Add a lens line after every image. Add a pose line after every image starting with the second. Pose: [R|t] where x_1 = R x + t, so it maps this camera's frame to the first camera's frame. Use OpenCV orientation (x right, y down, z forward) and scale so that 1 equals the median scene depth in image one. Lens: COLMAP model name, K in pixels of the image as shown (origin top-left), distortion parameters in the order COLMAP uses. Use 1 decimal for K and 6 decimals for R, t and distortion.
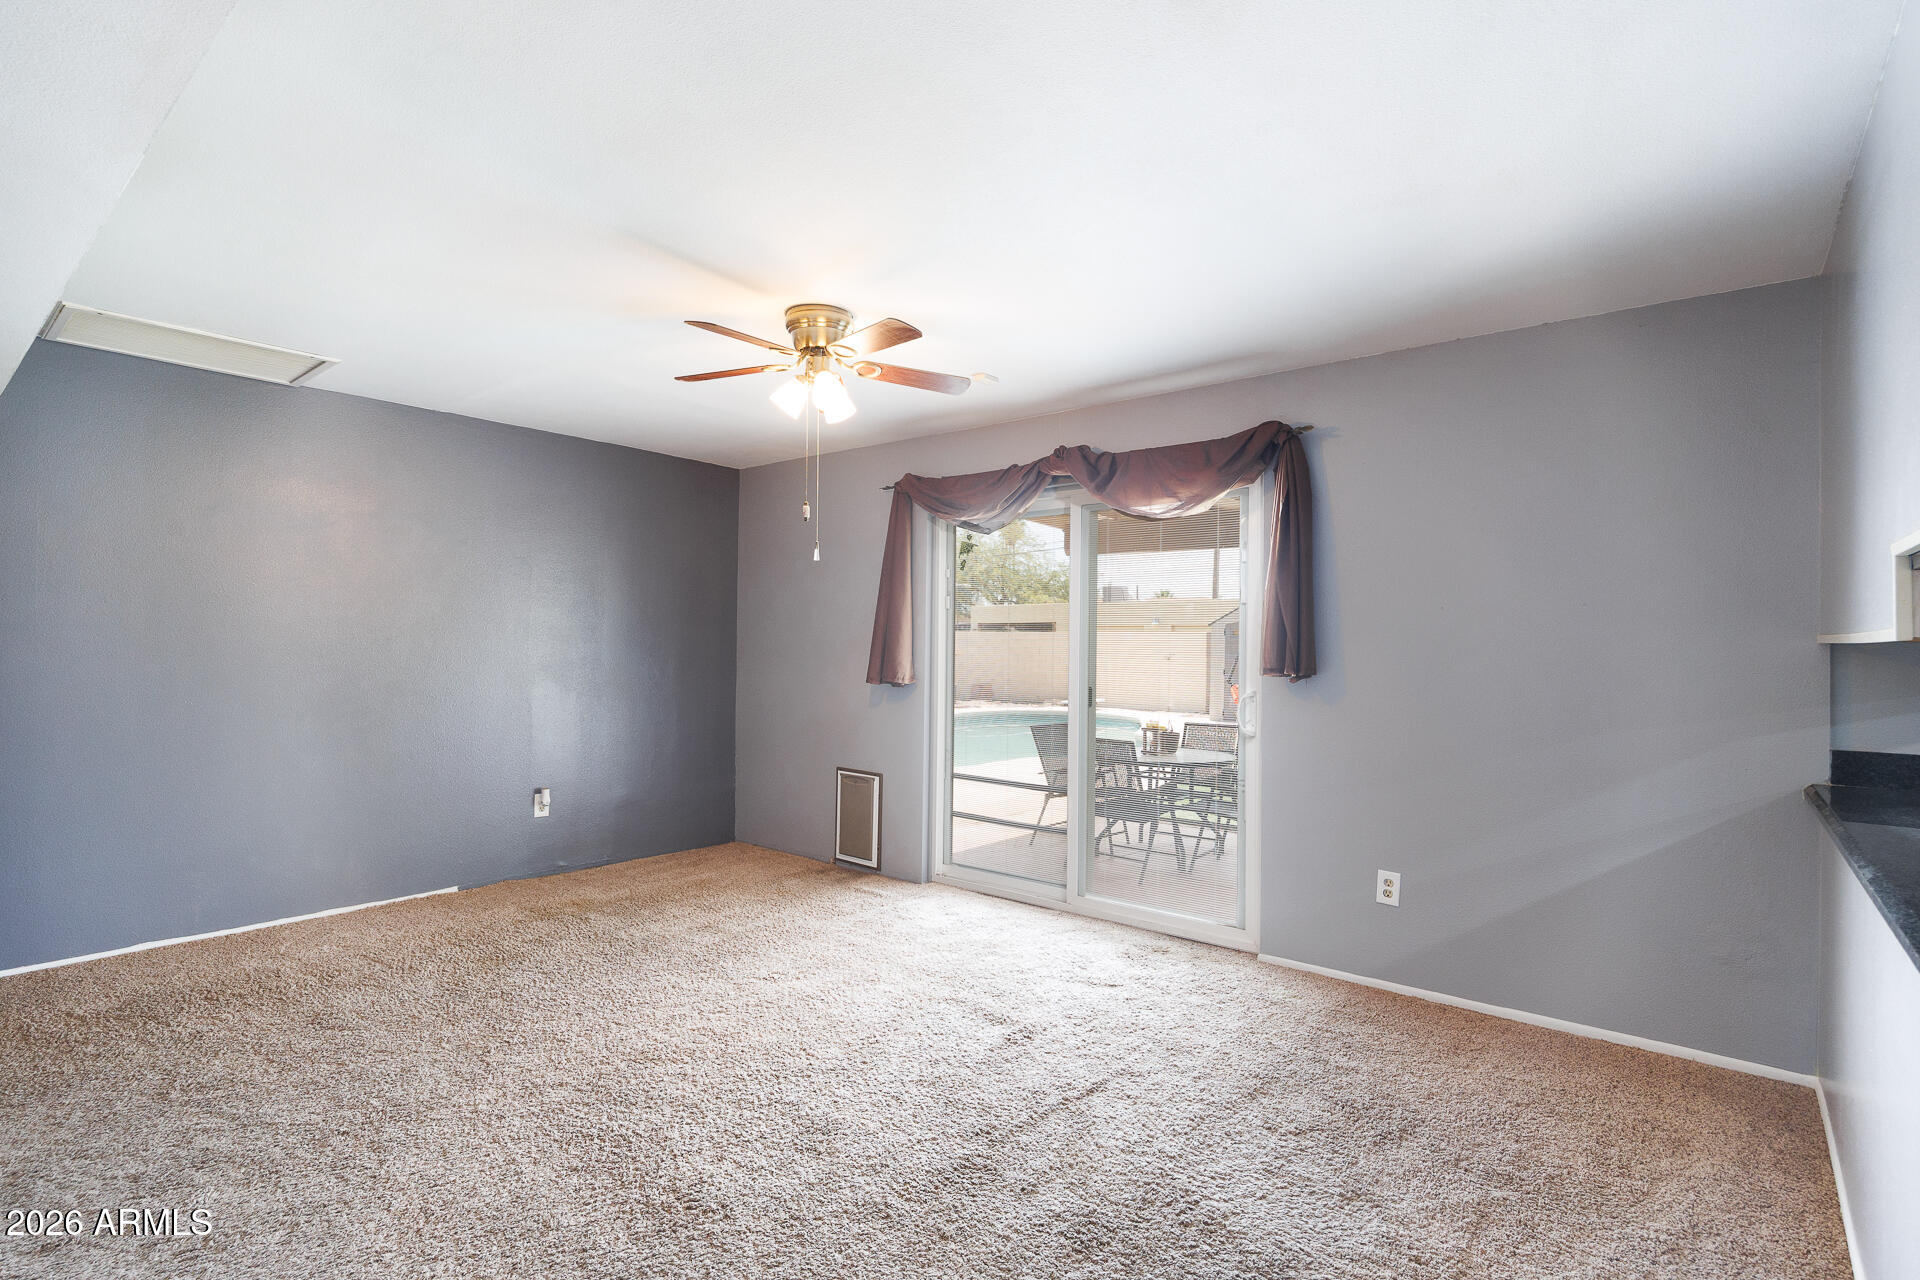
lens RADIAL K [[947.9, 0, 968.3], [0, 947.9, 640.5], [0, 0, 1]] dist [-0.013721, 0.003378]
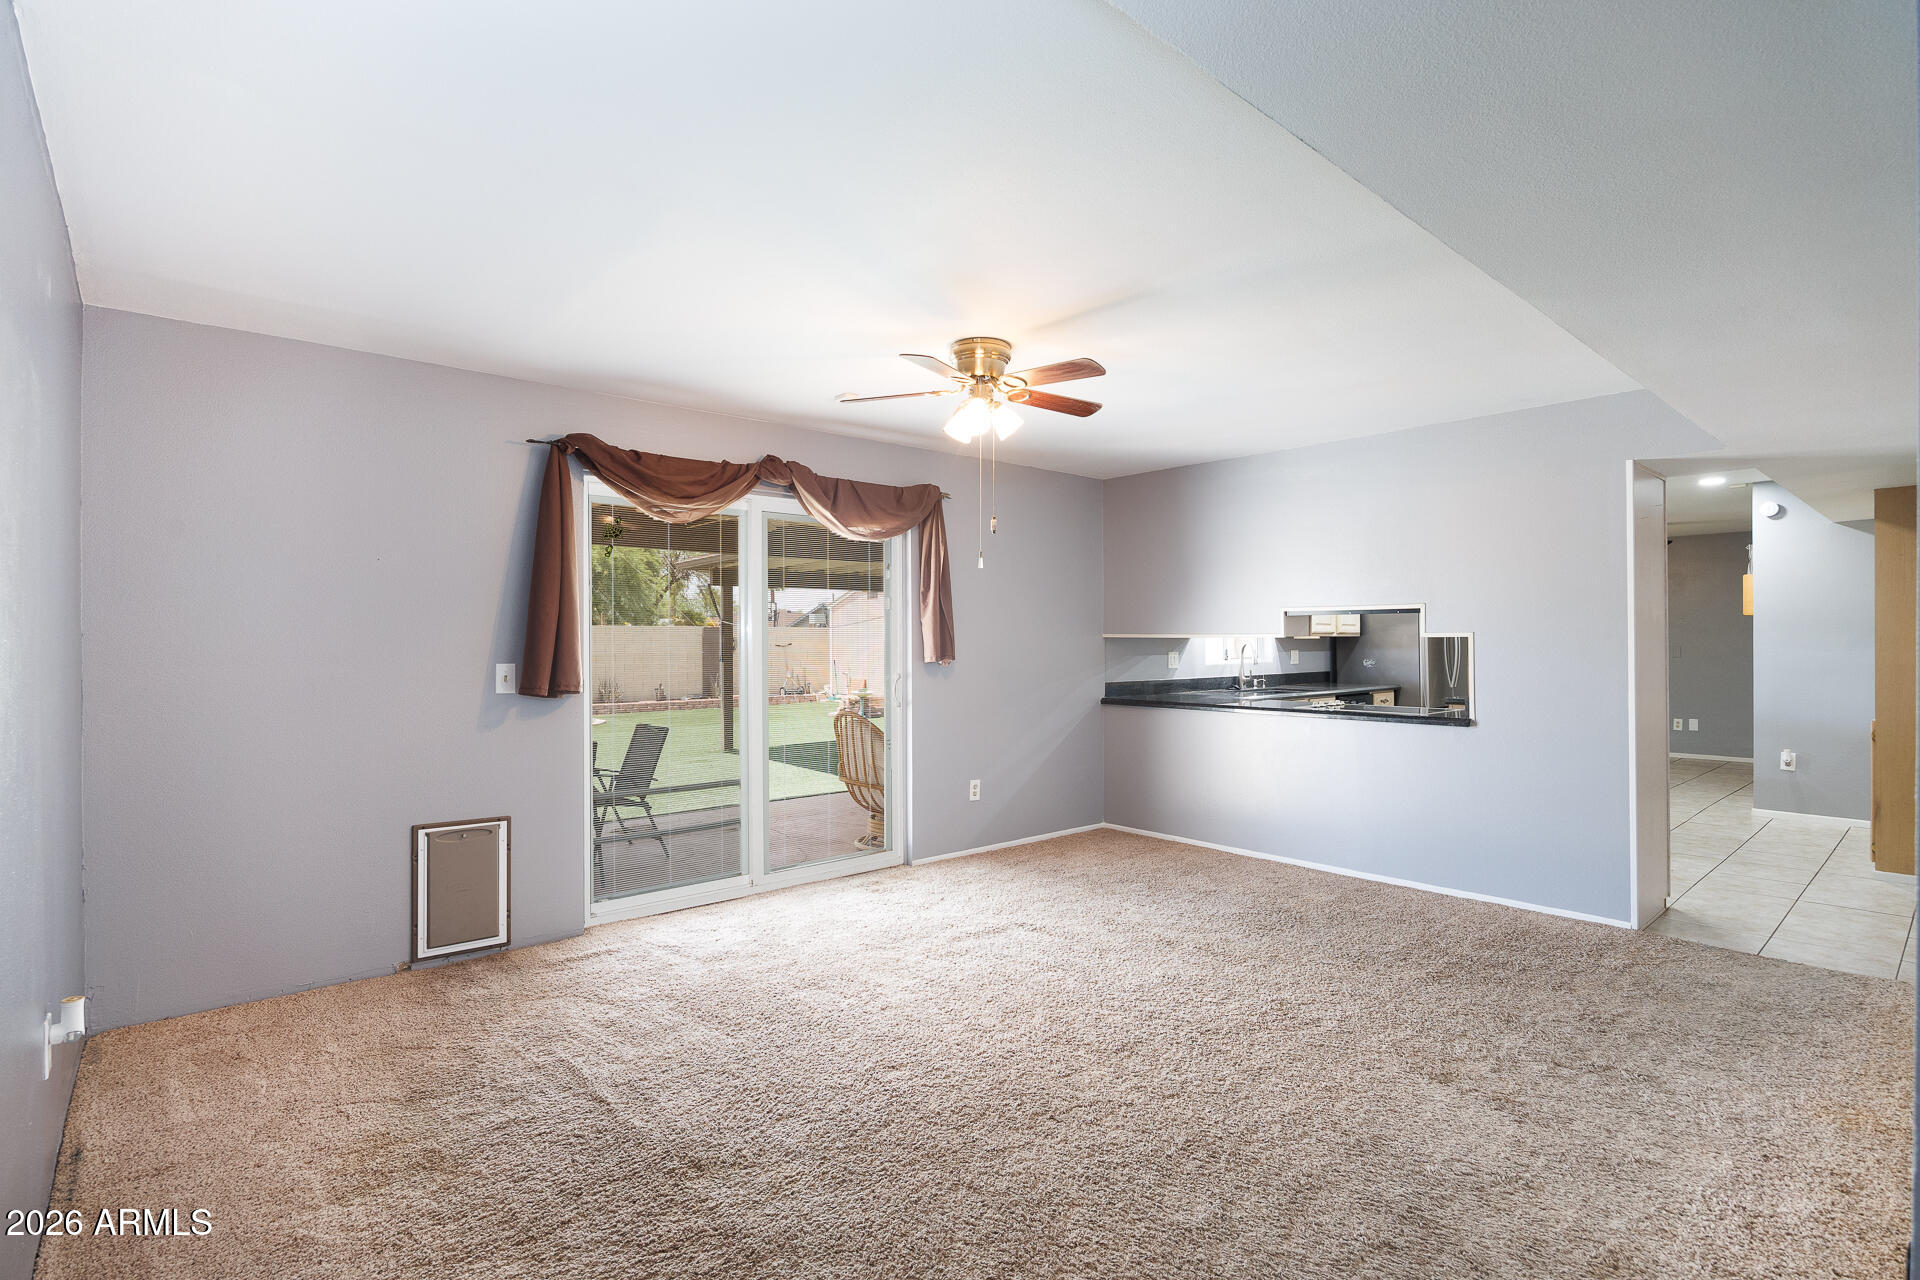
lens RADIAL K [[947.9, 0, 960.1], [0, 947.9, 642.2], [0, 0, 1]] dist [-0.013721, 0.003378]
pose [[0.141178, -0.011467, 0.989918, -1.000013], [-0.001675, 0.999929, 0.011822, -0.008933], [-0.989983, -0.003327, 0.141149, 0.688664]]
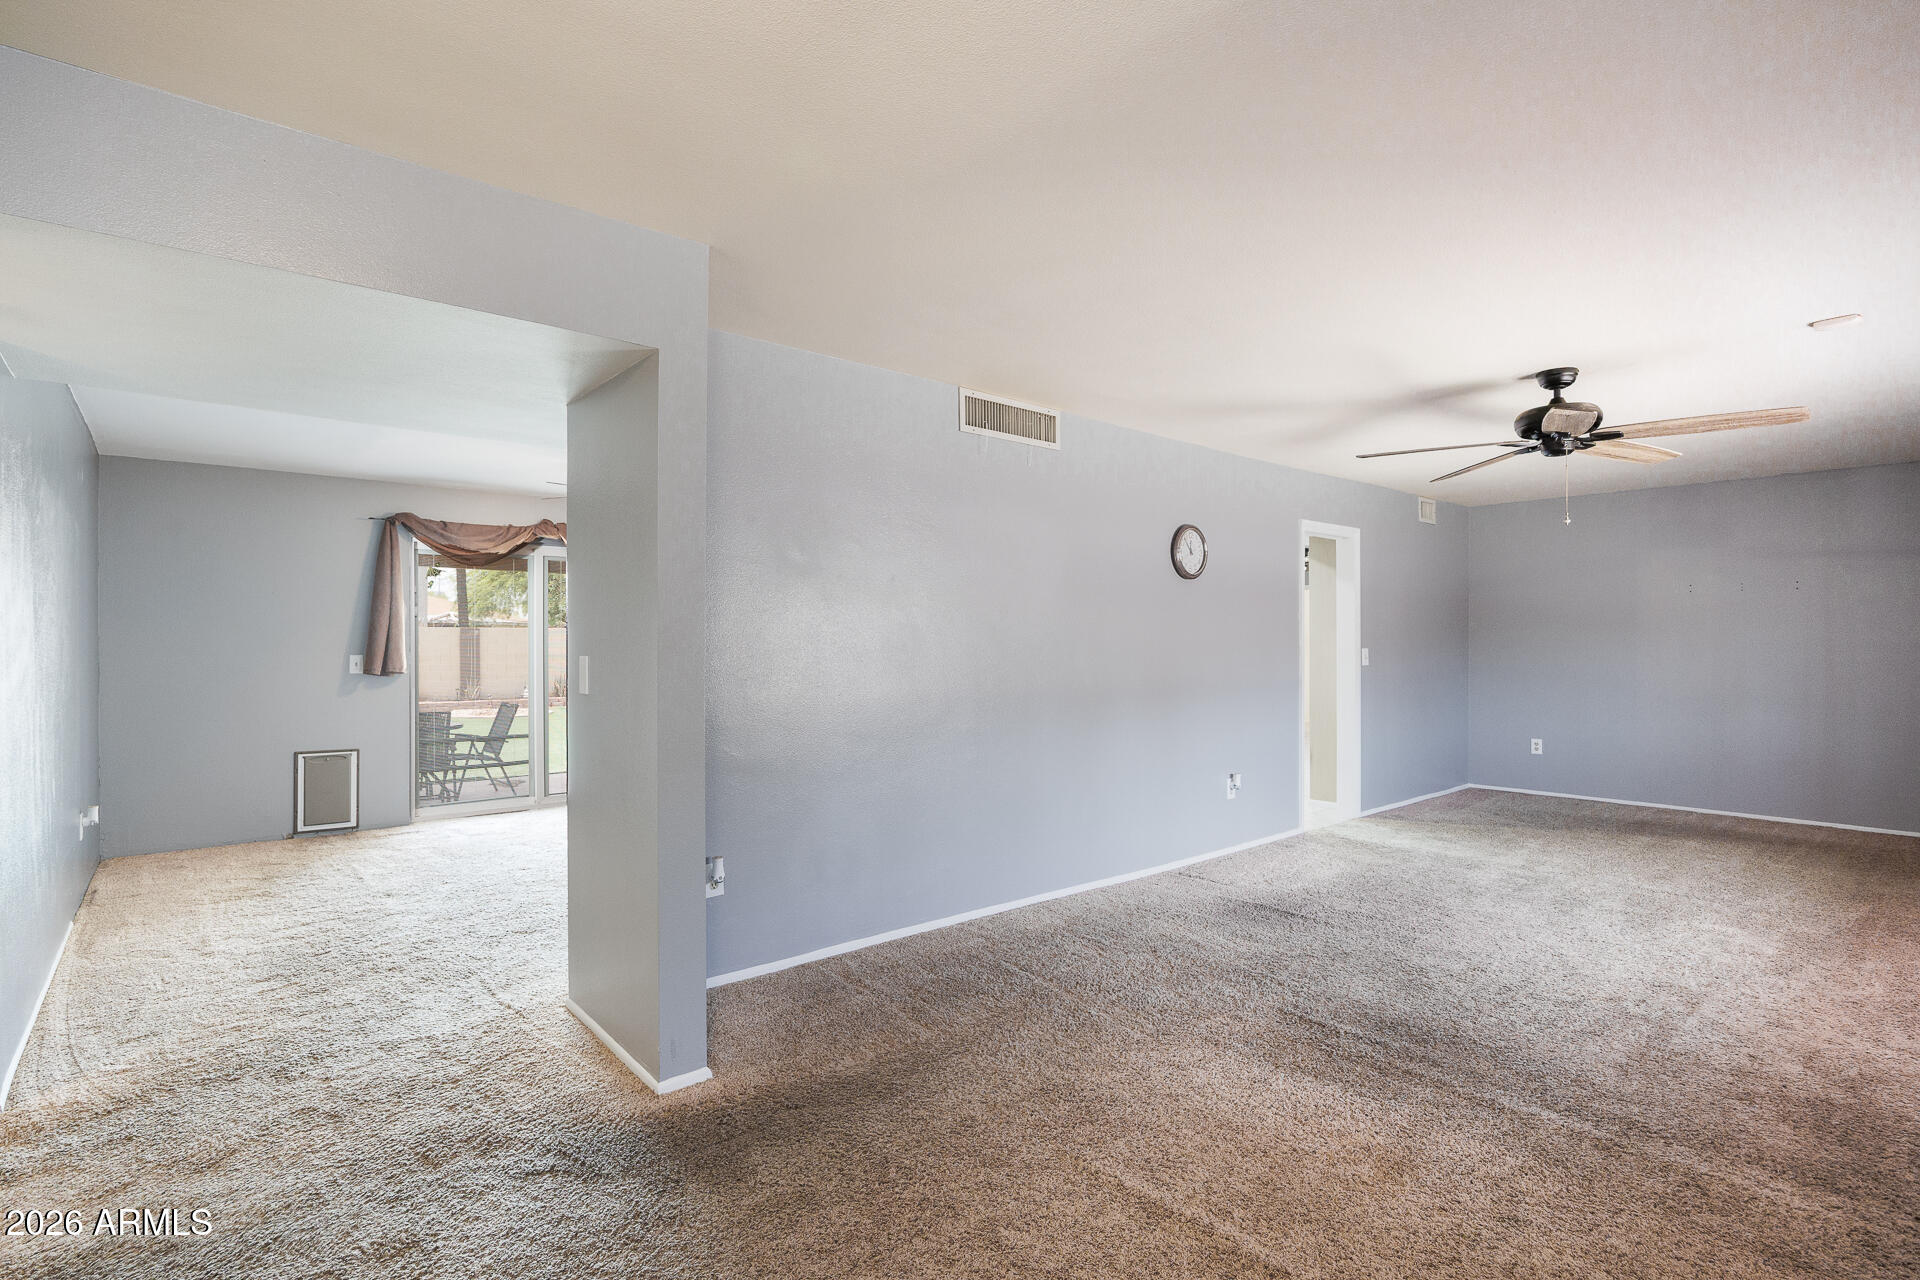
lens RADIAL K [[947.9, 0, 957.5], [0, 947.9, 639.4], [0, 0, 1]] dist [-0.013721, 0.003378]
pose [[0.156236, -0.009465, 0.987674, -1.502507], [-0.000466, 0.999953, 0.009656, -0.016469], [-0.987720, -0.001969, 0.156224, 0.052466]]
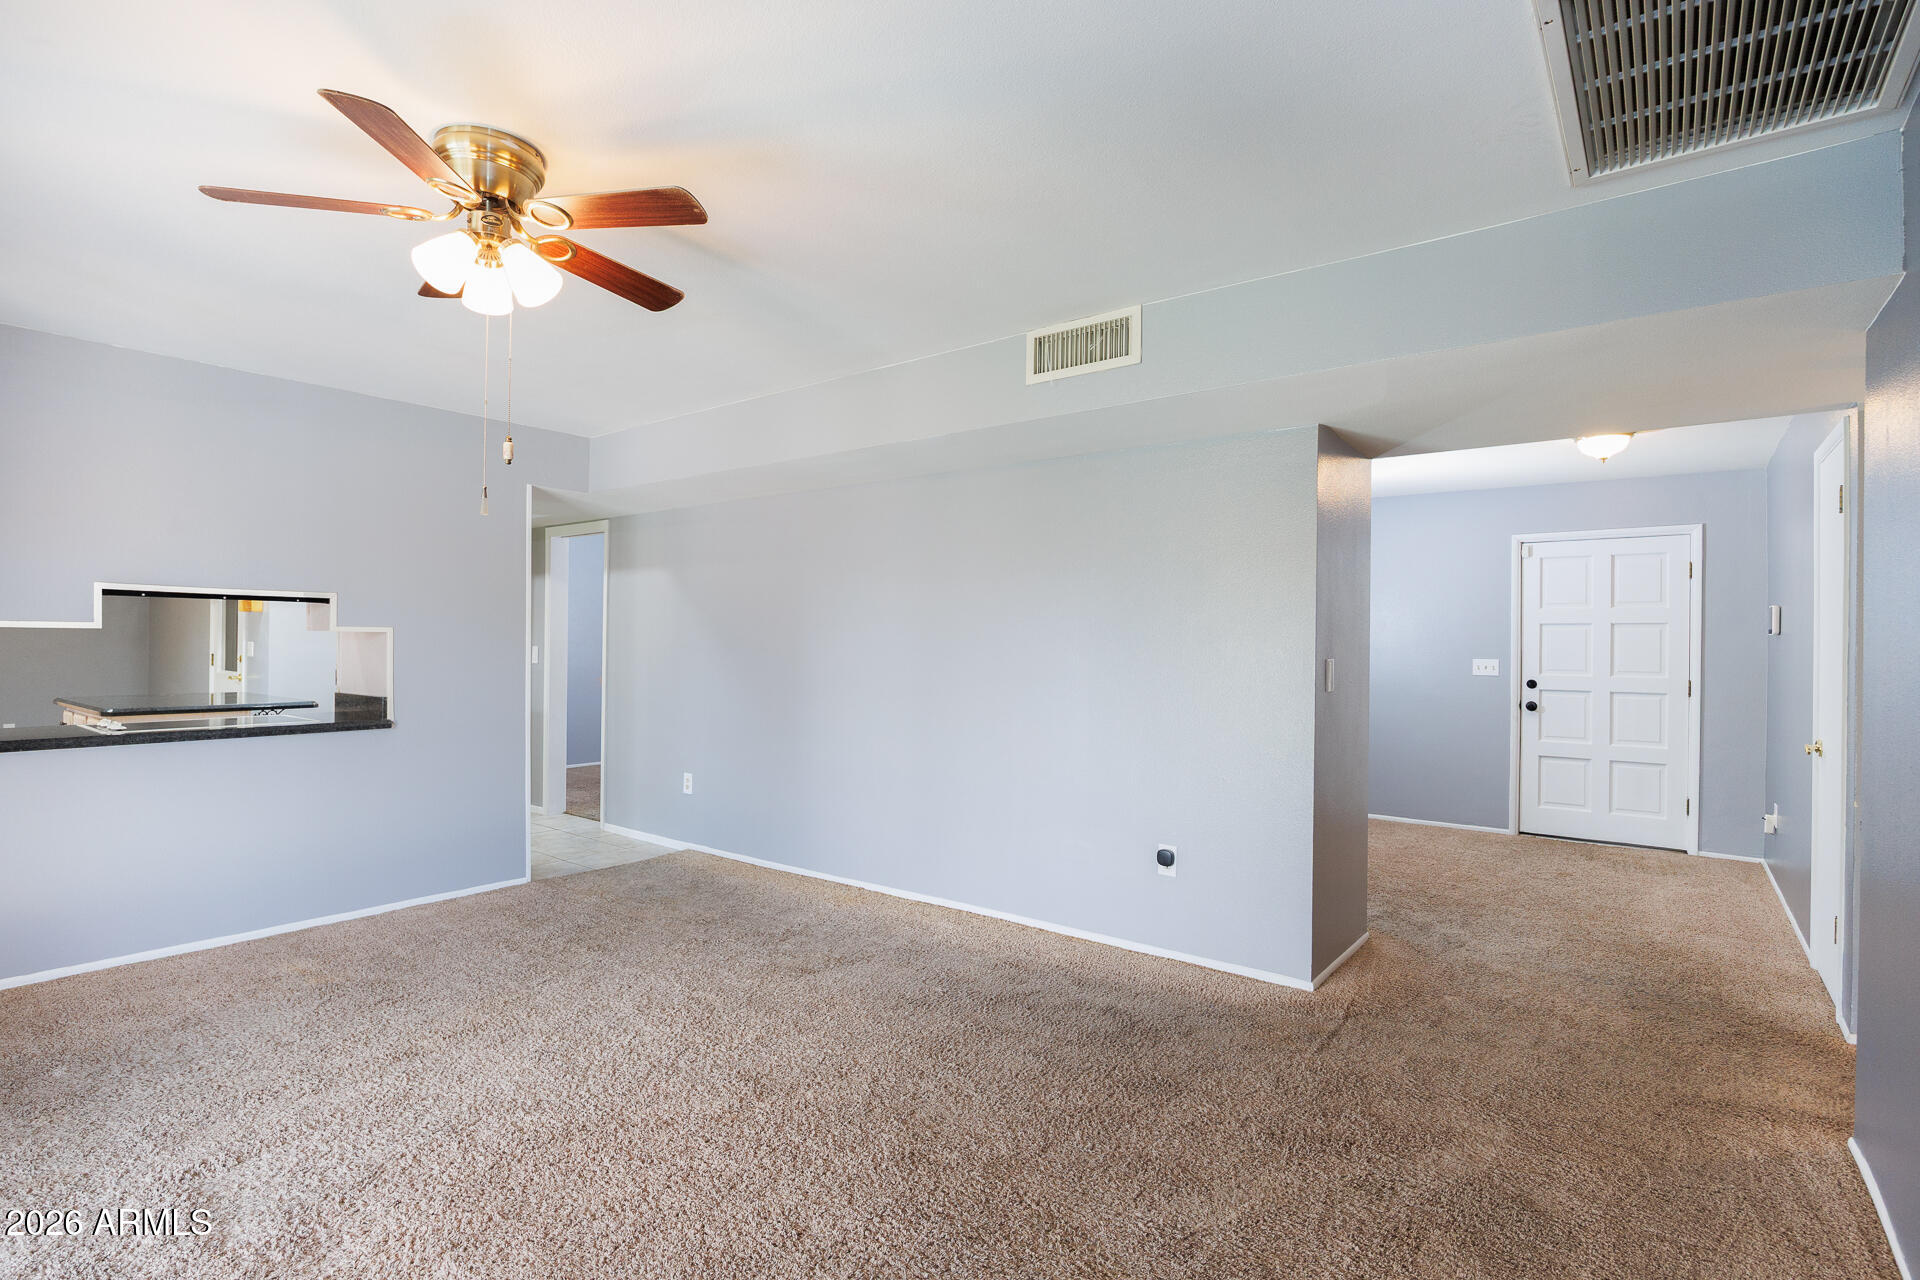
lens RADIAL K [[947.9, 0, 961.6], [0, 947.9, 636.4], [0, 0, 1]] dist [-0.013721, 0.003378]
pose [[-0.997745, -0.017697, -0.064749, -0.358057], [-0.017271, 0.999825, -0.007120, -0.001664], [0.064864, -0.005985, -0.997876, 1.355531]]
